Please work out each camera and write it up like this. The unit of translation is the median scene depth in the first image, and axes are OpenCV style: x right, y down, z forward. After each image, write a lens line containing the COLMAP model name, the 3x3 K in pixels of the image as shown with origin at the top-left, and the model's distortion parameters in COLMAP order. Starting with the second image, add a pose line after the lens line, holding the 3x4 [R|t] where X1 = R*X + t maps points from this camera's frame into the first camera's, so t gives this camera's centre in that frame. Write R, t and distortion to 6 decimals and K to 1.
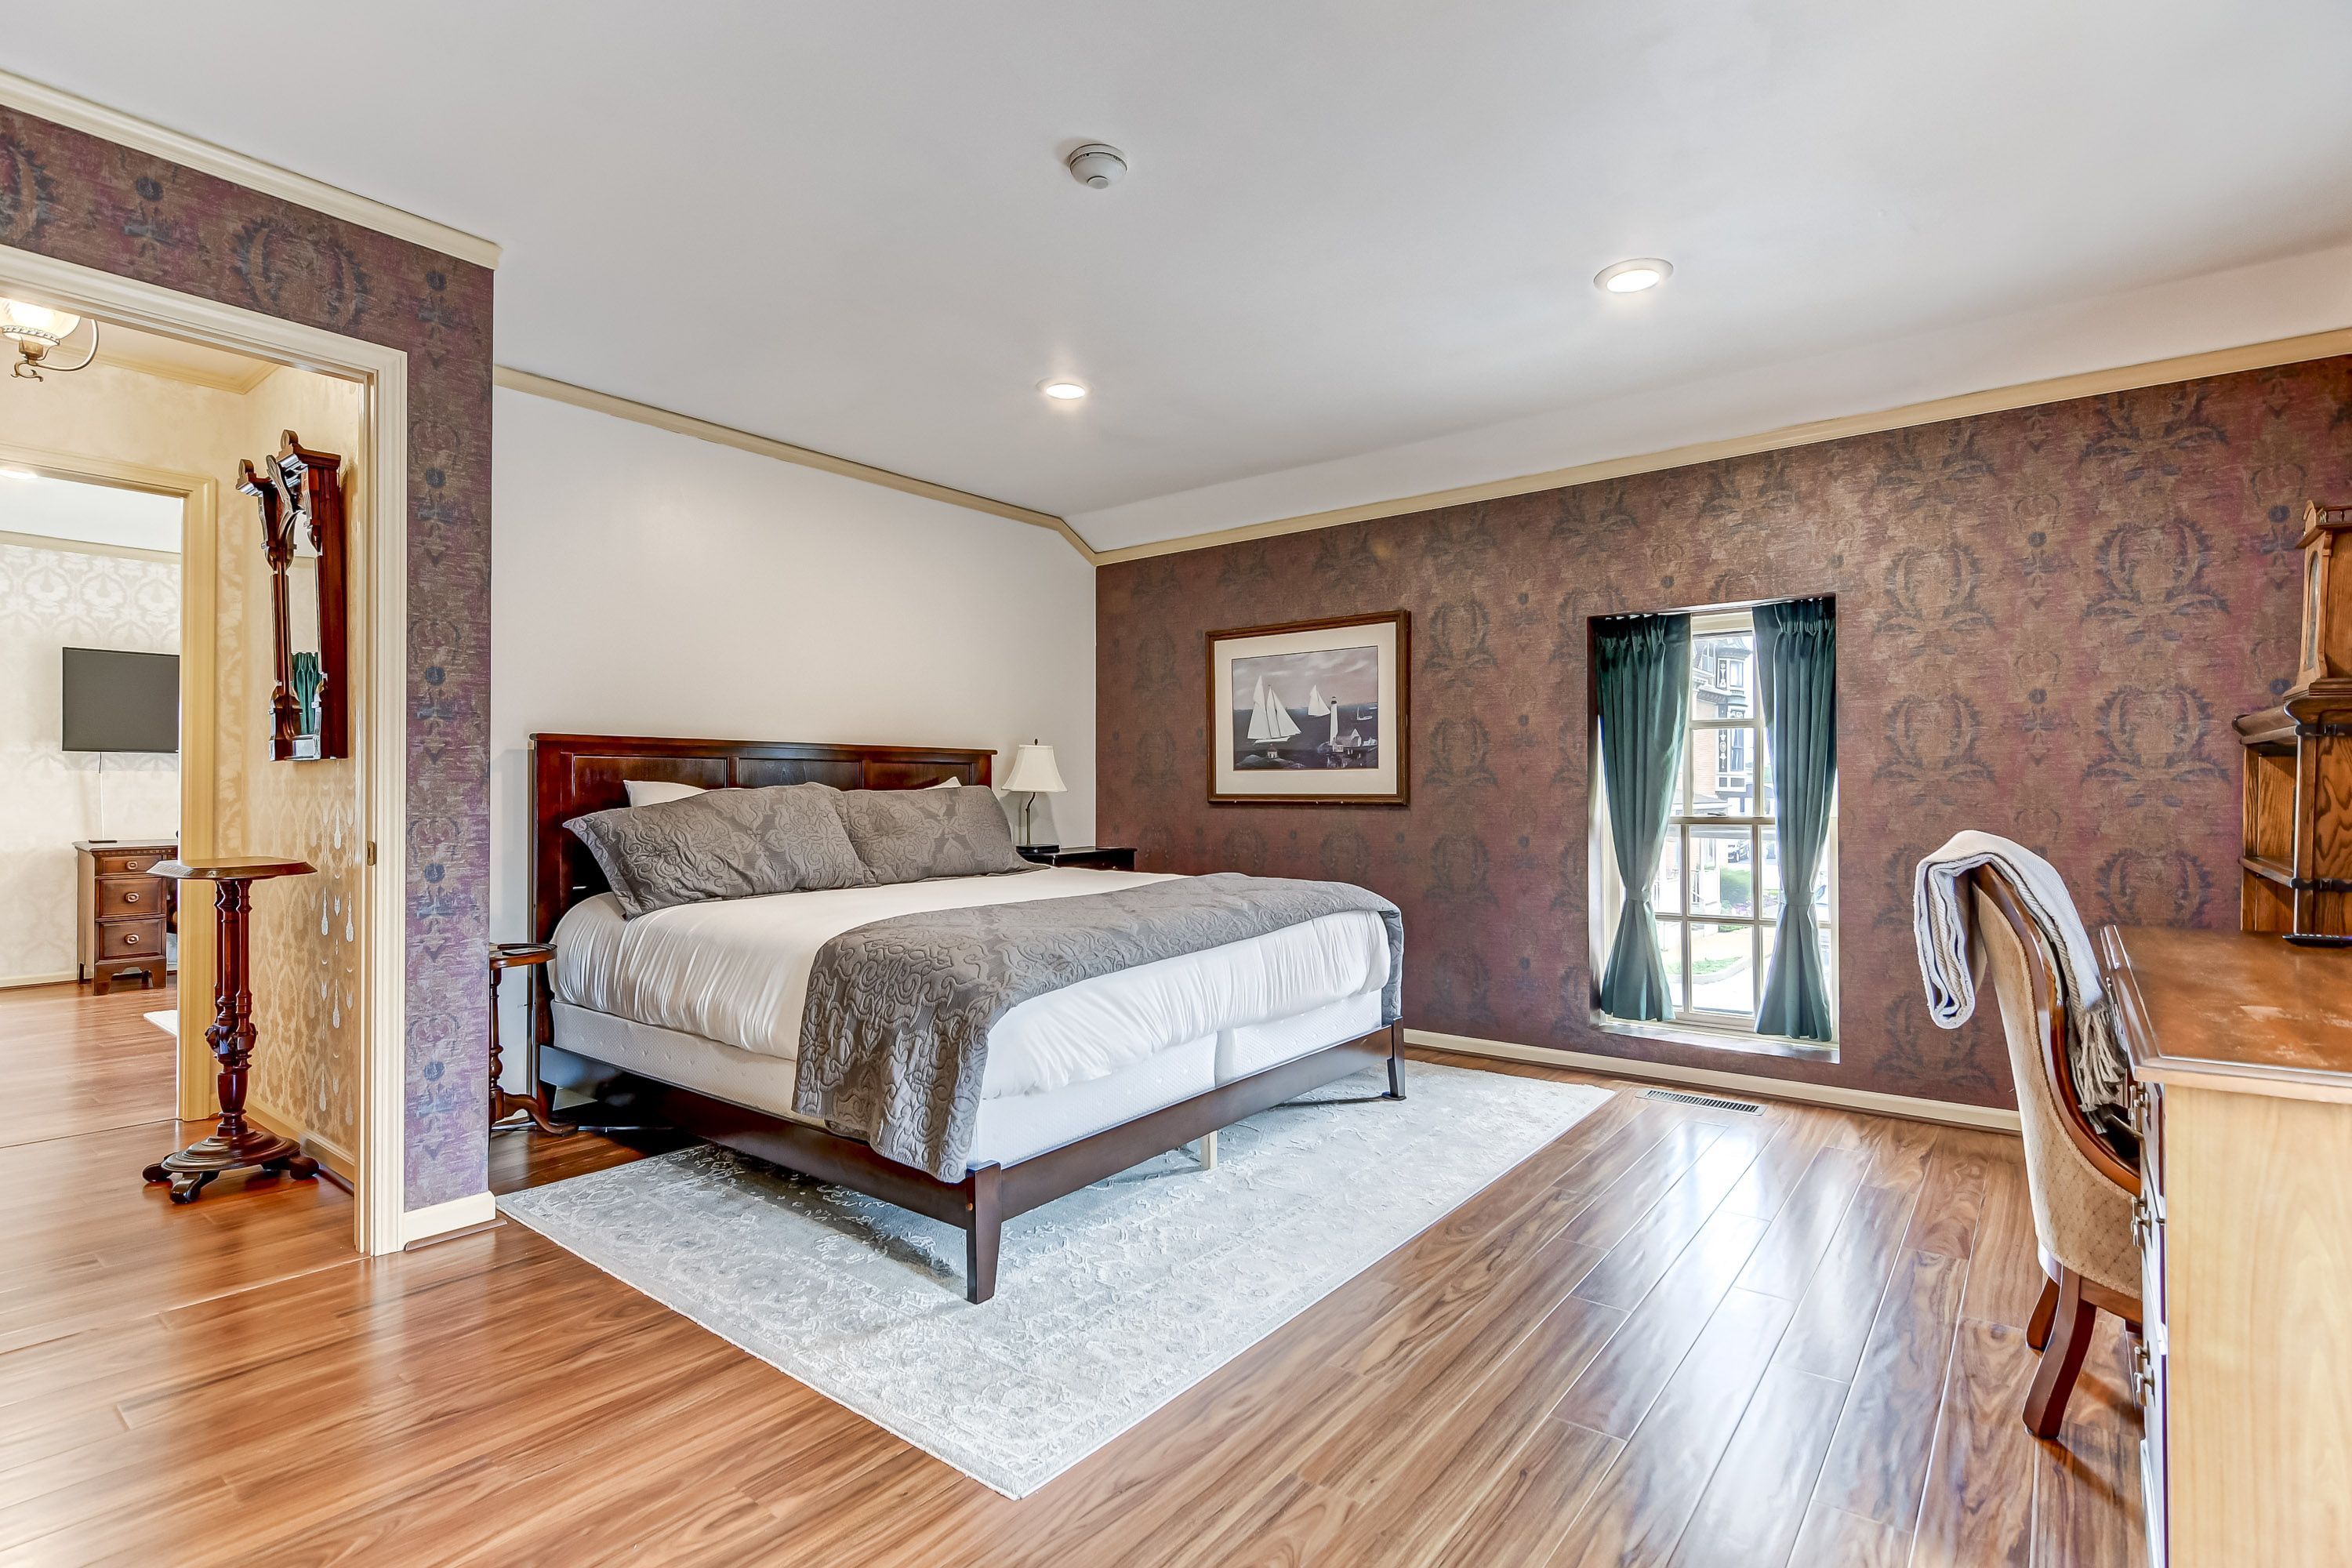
lens RADIAL K [[1124.6, 0, 1160.1], [0, 1124.6, 783.1], [0, 0, 1]] dist [0.004129, -0.006605]
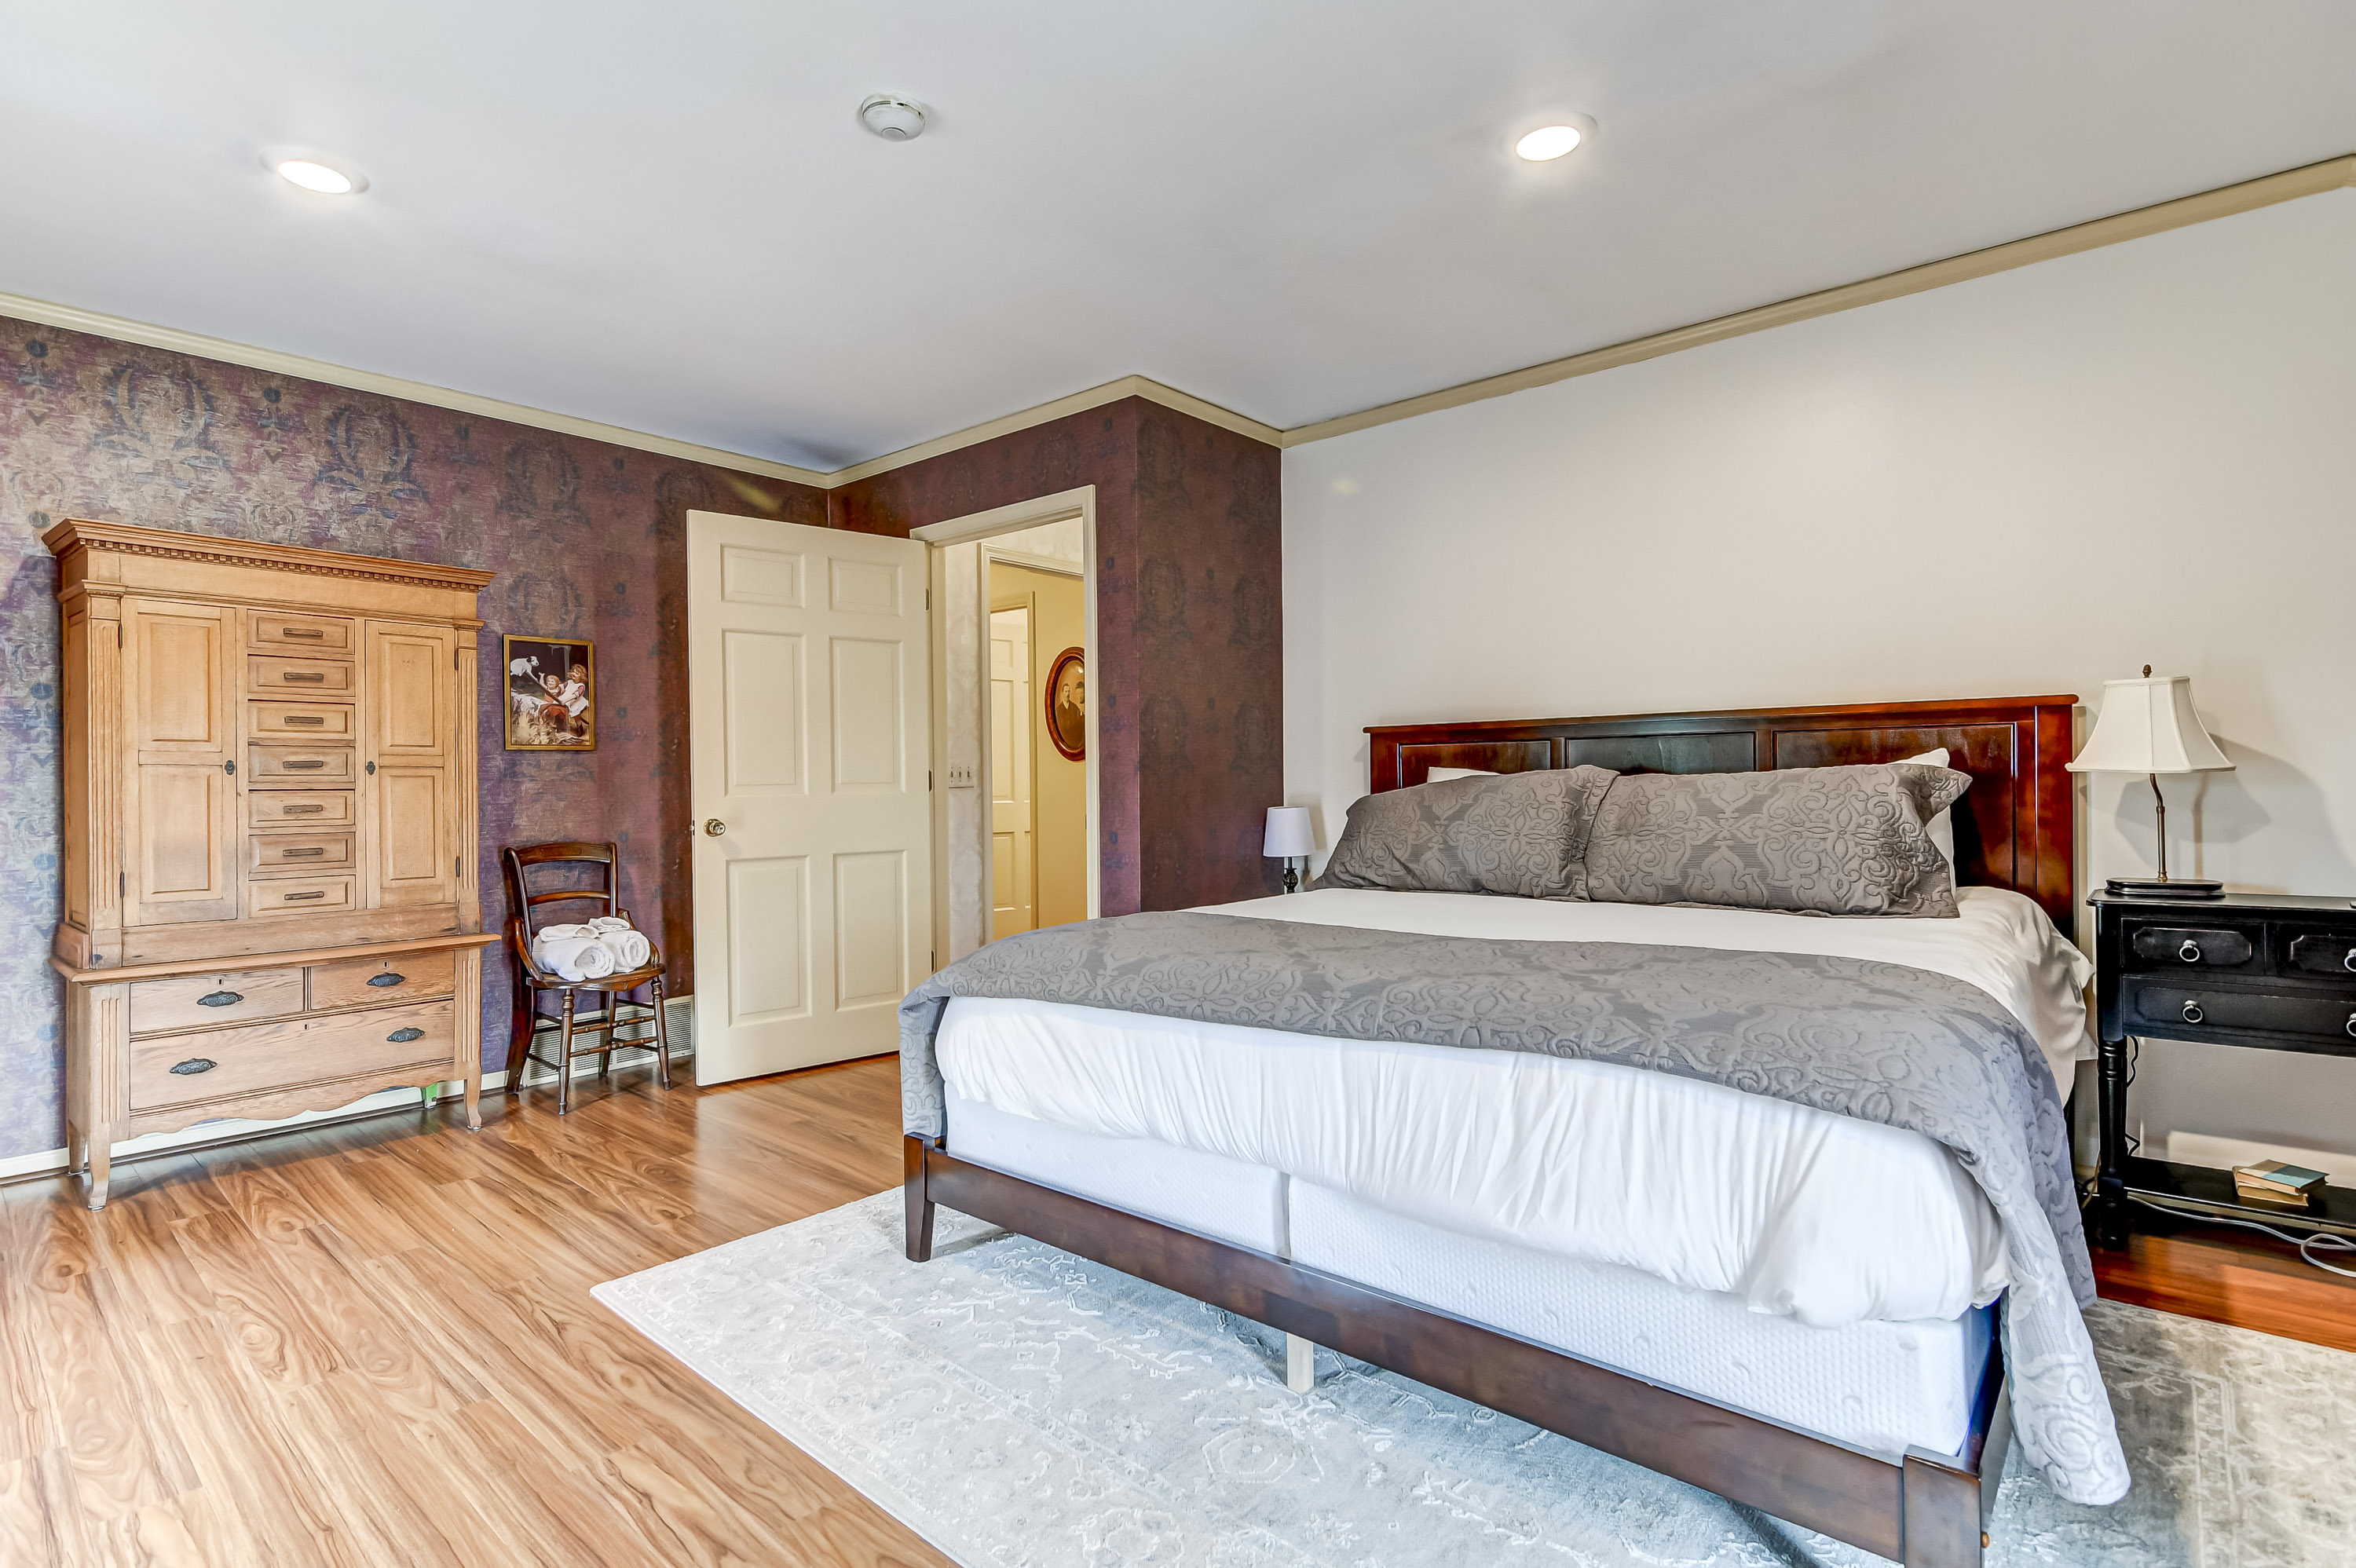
lens RADIAL K [[1126.4, 0, 1162.1], [0, 1126.4, 783.1], [0, 0, 1]] dist [0.004129, -0.006605]
pose [[-0.051719, 0.004138, -0.998653, 0.648611], [0.019655, 0.999802, 0.003125, 0.004730], [0.998468, -0.019467, -0.051790, 0.936386]]
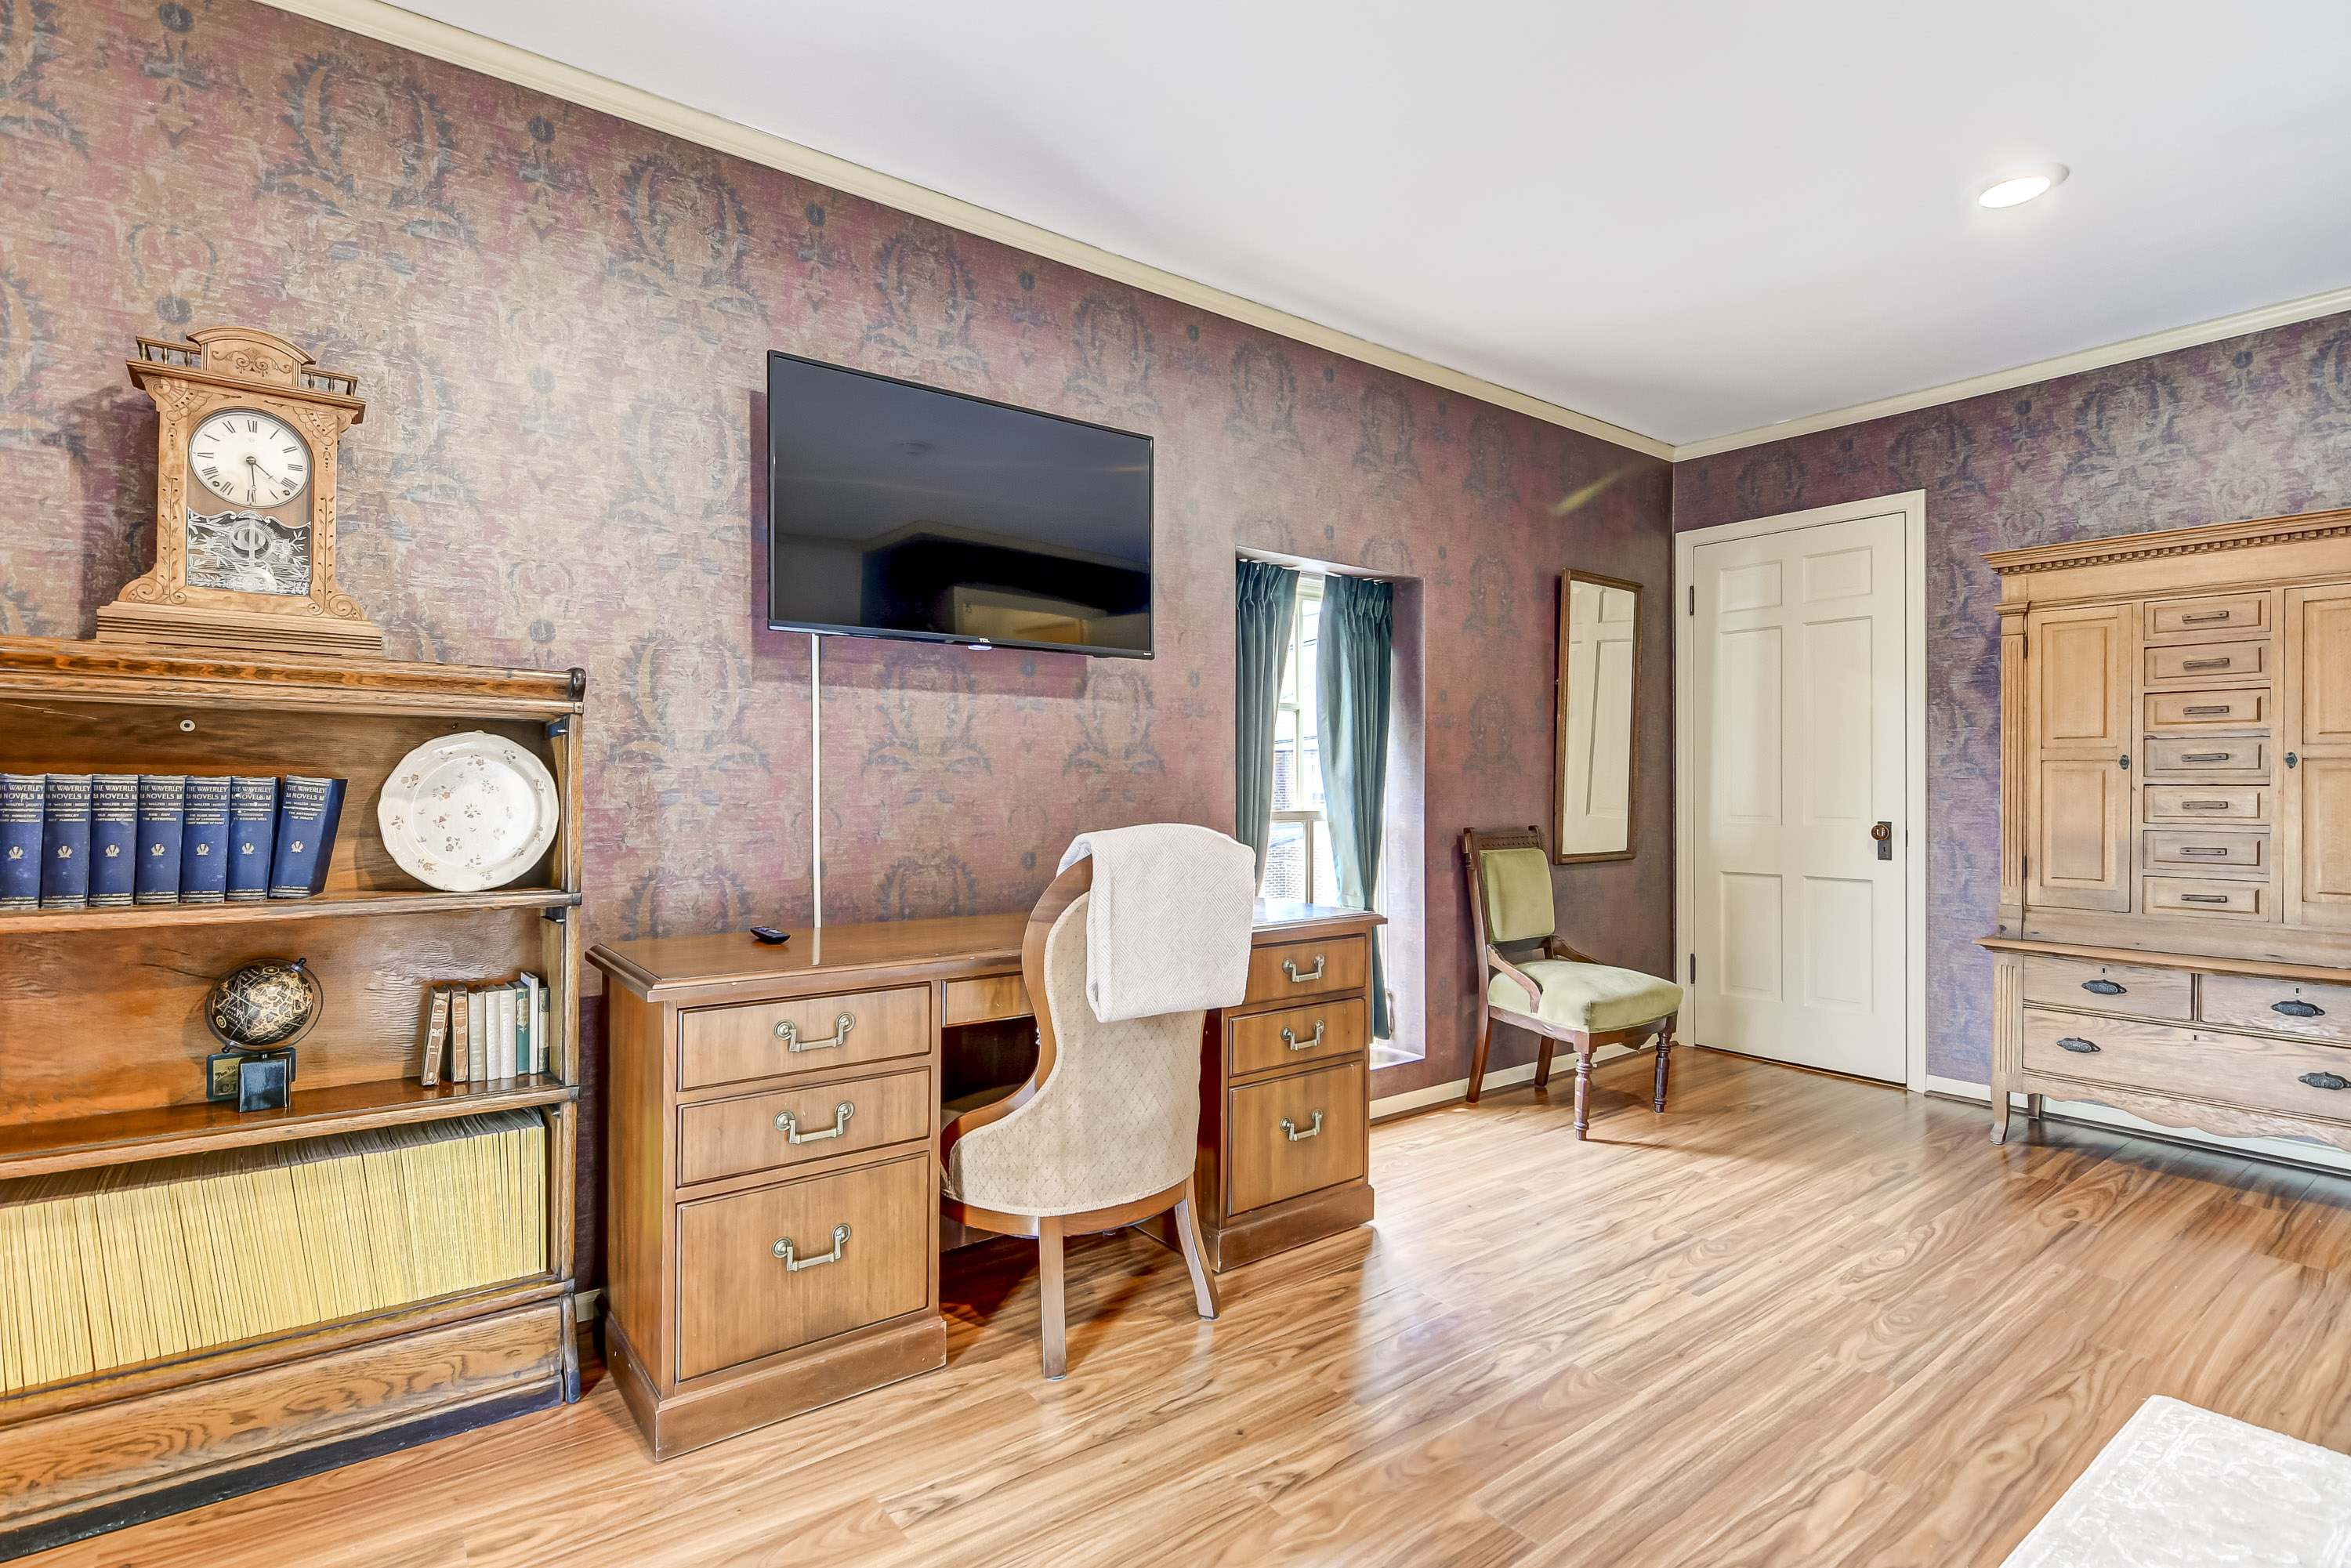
lens RADIAL K [[1131.8, 0, 1175.5], [0, 1131.8, 784.0], [0, 0, 1]] dist [0.001935, 0.000334]
pose [[-0.974112, 0.000577, 0.226064, 0.306840], [-0.002766, 0.999892, -0.014468, 0.014199], [-0.226048, -0.014719, -0.974005, 1.232186]]
